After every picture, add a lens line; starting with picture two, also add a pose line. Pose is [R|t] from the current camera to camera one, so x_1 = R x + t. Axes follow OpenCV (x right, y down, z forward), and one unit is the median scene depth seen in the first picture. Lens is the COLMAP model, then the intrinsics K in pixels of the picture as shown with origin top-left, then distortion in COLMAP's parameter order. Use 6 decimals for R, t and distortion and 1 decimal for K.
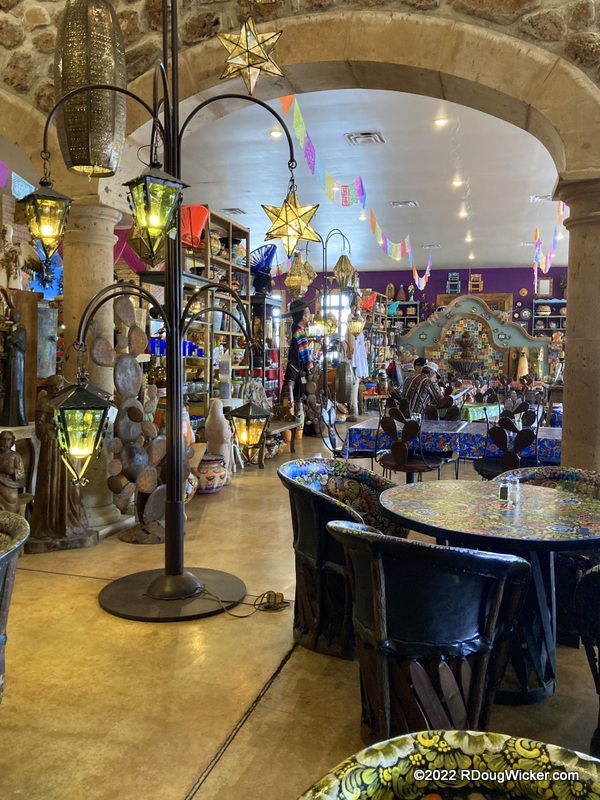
lens RADIAL K [[671.4, 0, 294.0], [0, 671.4, 400.9], [0, 0, 1]] dist [0.028032, -0.016770]
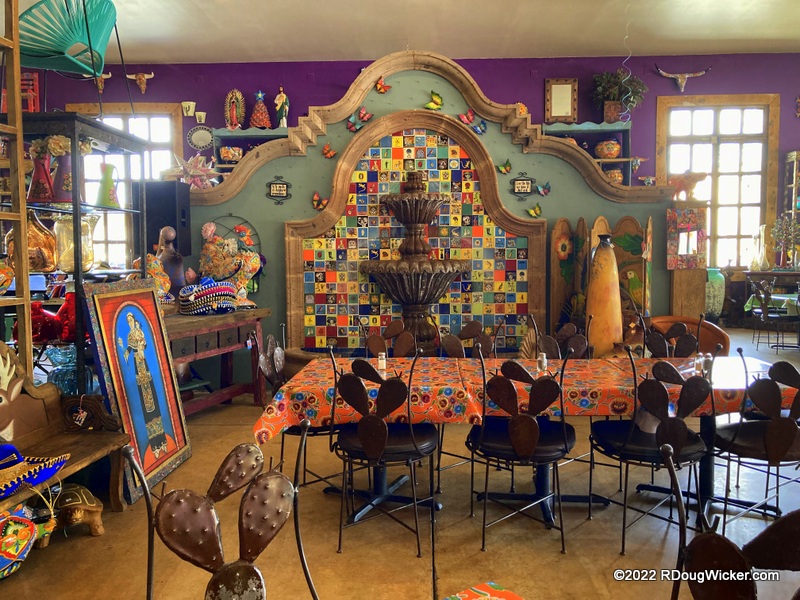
lens RADIAL K [[671.4, 0, 400.9], [0, 671.4, 301.3], [0, 0, 1]] dist [0.028032, -0.016770]
pose [[0.966373, -0.041280, 0.253811, 0.169093], [0.038818, 0.999138, 0.014703, -0.048277], [-0.254199, -0.004356, 0.967142, 0.700368]]
